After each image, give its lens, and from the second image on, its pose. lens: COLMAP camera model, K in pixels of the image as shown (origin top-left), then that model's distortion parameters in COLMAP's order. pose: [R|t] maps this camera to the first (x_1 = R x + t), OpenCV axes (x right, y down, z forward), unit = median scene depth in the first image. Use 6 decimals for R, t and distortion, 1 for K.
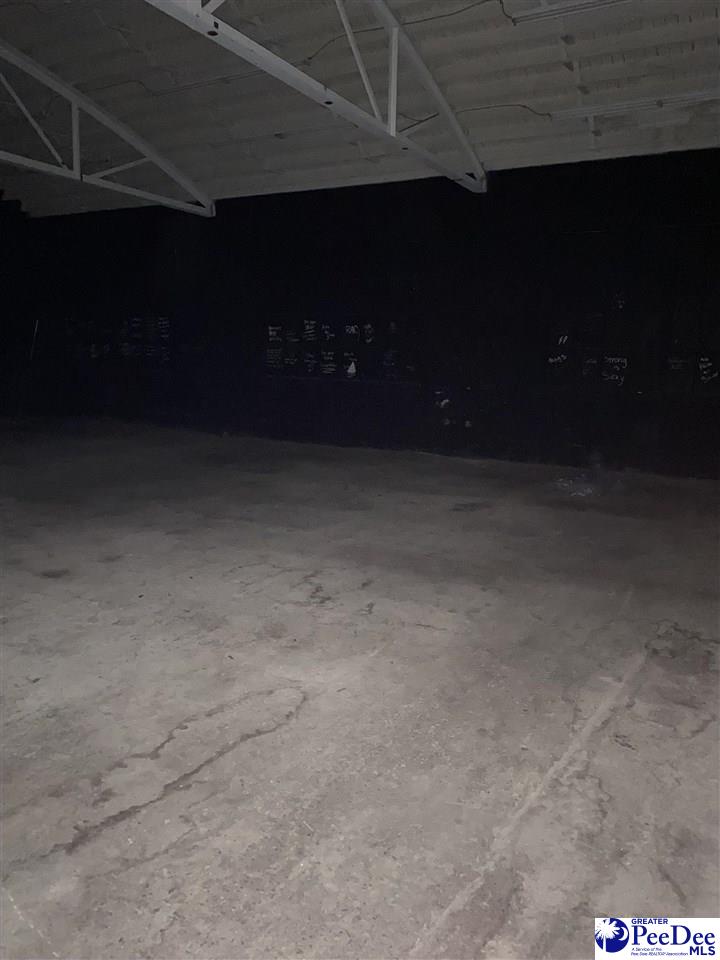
lens RADIAL K [[723.6, 0, 360.0], [0, 723.6, 480.0], [0, 0, 1]] dist [0.057111, -0.075344]
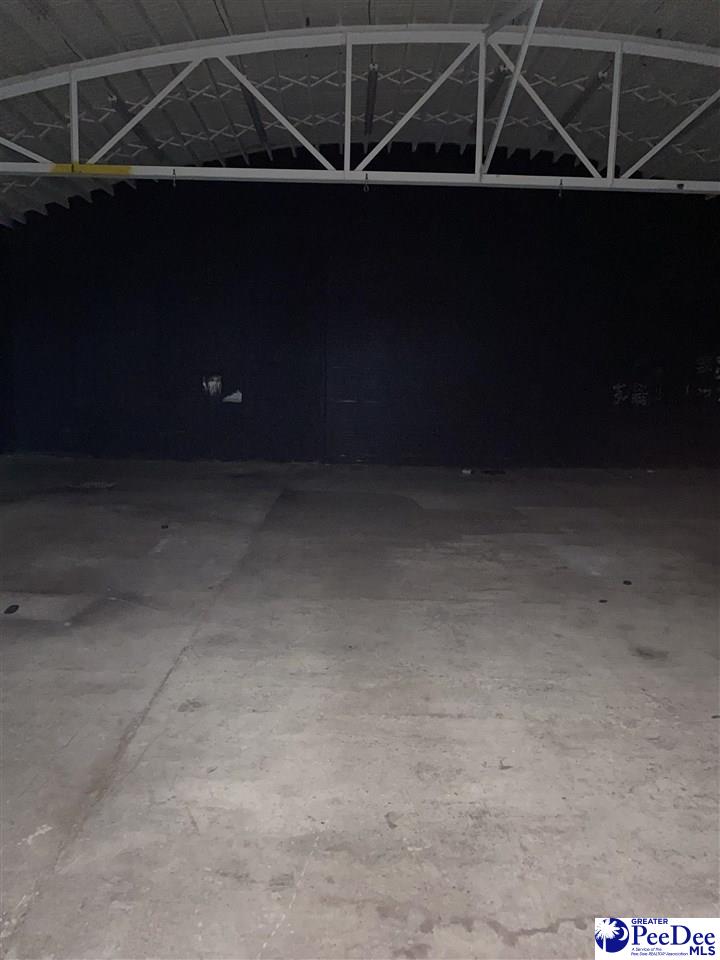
lens RADIAL K [[723.6, 0, 360.0], [0, 723.6, 480.0], [0, 0, 1]] dist [0.057111, -0.075344]
pose [[0.509182, 0.089463, -0.855996, 0.204941], [-0.146433, 0.989087, 0.016268, -0.061601], [0.848110, 0.117062, 0.516726, 0.390725]]
